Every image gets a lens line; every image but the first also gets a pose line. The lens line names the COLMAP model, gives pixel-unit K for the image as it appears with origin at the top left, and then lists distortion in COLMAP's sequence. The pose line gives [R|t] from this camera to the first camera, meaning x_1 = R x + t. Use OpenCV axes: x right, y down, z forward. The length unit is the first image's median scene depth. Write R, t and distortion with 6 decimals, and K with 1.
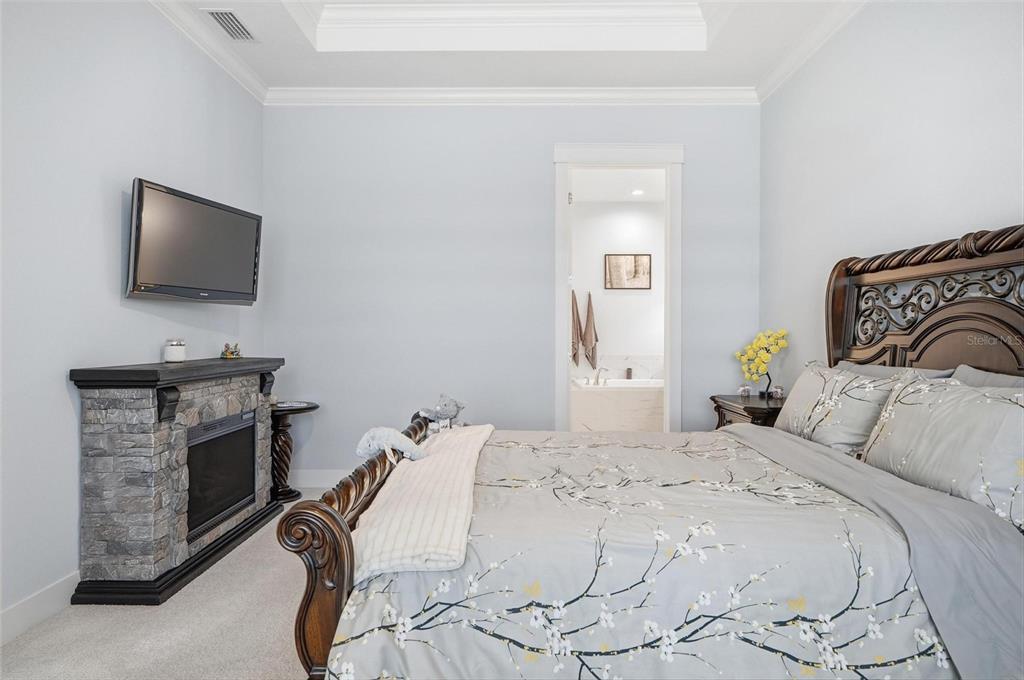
lens RADIAL K [[566.3, 0, 514.4], [0, 566.3, 337.3], [0, 0, 1]] dist [-0.002258, 0.000837]
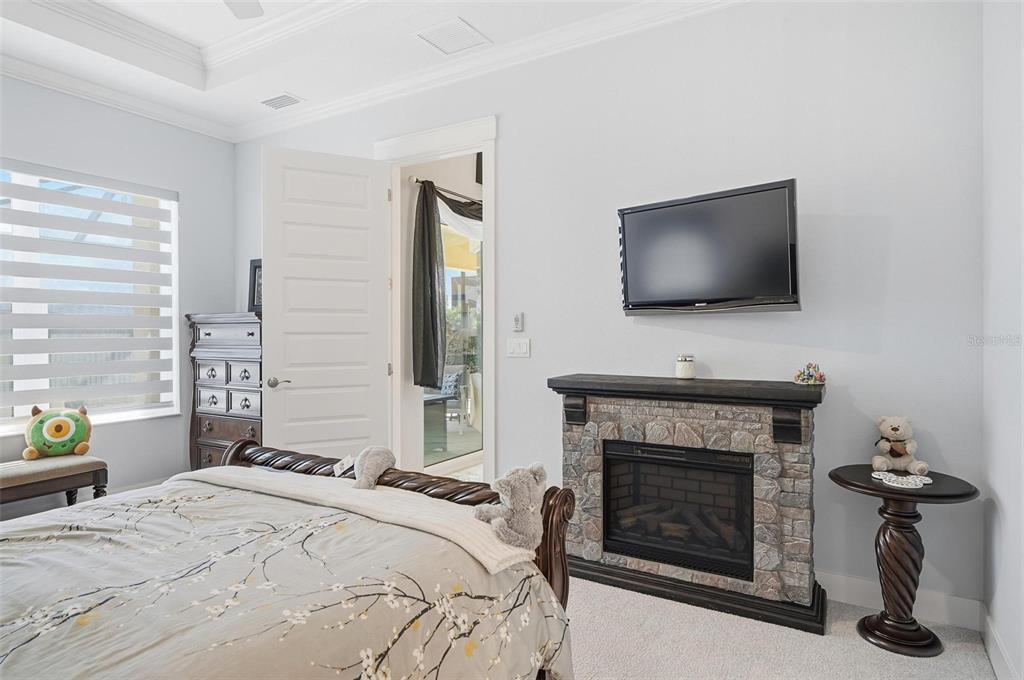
lens RADIAL K [[566.3, 0, 512.2], [0, 566.3, 336.0], [0, 0, 1]] dist [-0.002258, 0.000837]
pose [[-0.509258, 0.004077, -0.860604, 0.400199], [-0.005919, 0.999949, 0.008240, -0.036779], [0.860594, 0.009290, -0.509207, 1.354548]]
